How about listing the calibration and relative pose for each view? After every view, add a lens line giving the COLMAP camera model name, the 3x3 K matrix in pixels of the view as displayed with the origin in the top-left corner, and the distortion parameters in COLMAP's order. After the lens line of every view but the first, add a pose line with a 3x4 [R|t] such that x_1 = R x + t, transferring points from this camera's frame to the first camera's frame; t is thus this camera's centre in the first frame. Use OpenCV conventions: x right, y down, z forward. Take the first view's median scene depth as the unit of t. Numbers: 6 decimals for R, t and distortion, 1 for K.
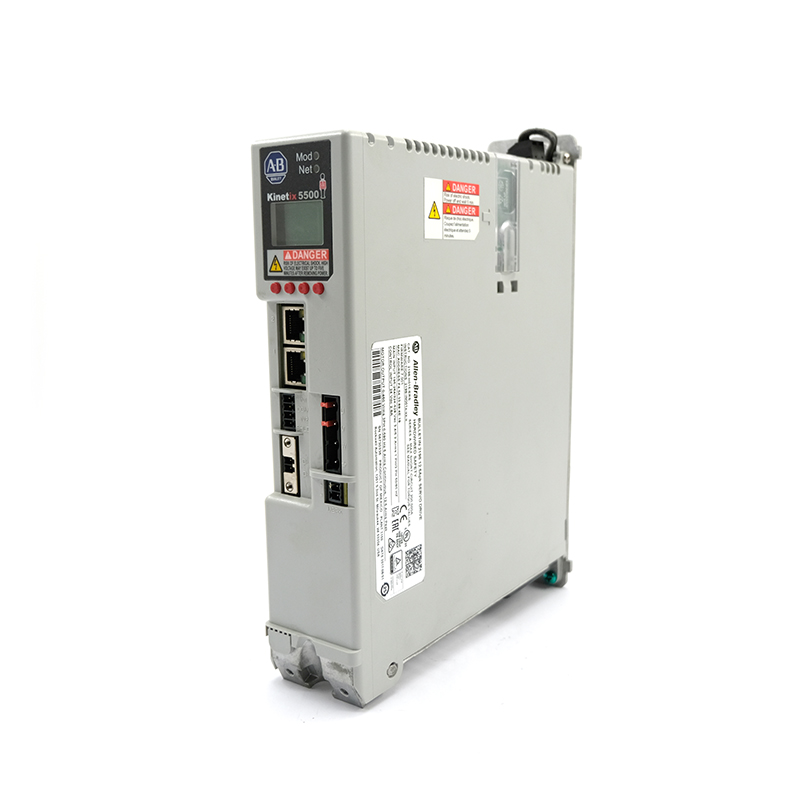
lens RADIAL K [[855.0, 0, 400.0], [0, 855.0, 400.0], [0, 0, 1]] dist [-0.085147, 0.020502]
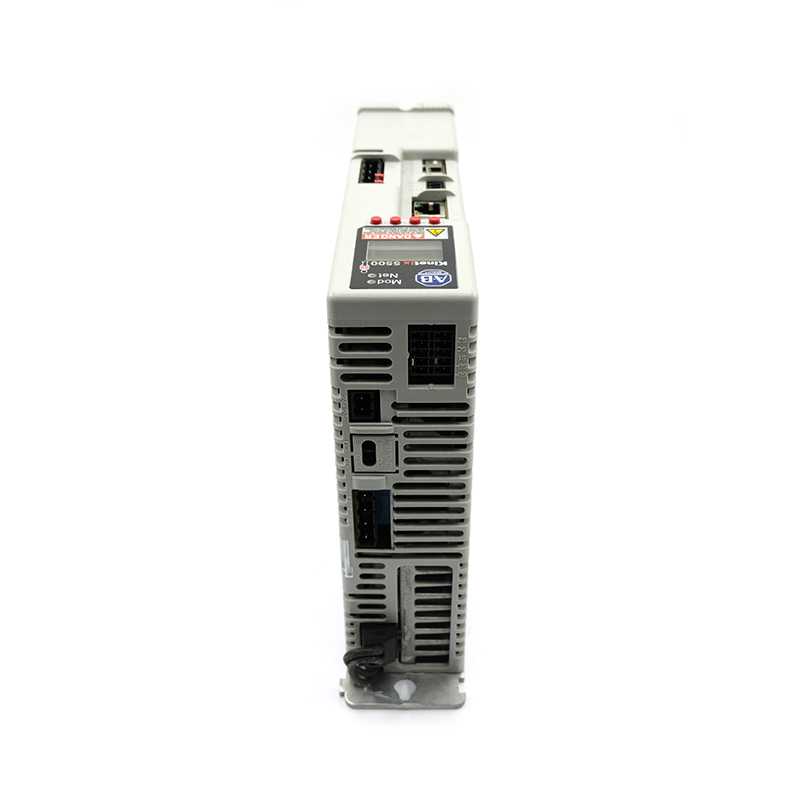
lens RADIAL K [[855.0, 0, 400.0], [0, 855.0, 400.0], [0, 0, 1]] dist [-0.085147, 0.020502]
pose [[-0.809575, 0.467910, 0.354469, -0.366820], [-0.079344, -0.685531, 0.723707, -0.981467], [0.581629, 0.557770, 0.592115, 0.525166]]
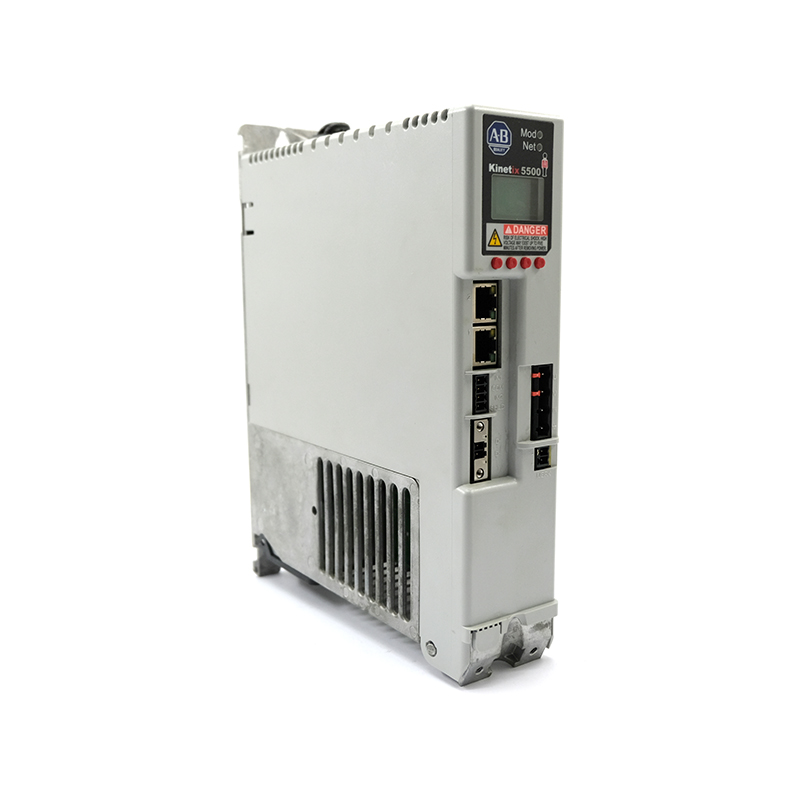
lens RADIAL K [[855.0, 0, 400.0], [0, 855.0, 400.0], [0, 0, 1]] dist [-0.085147, 0.020502]
pose [[0.336558, -0.142484, 0.930821, -1.113673], [0.162227, 0.982480, 0.091735, -0.086881], [-0.927583, 0.120130, 0.353777, 0.790788]]
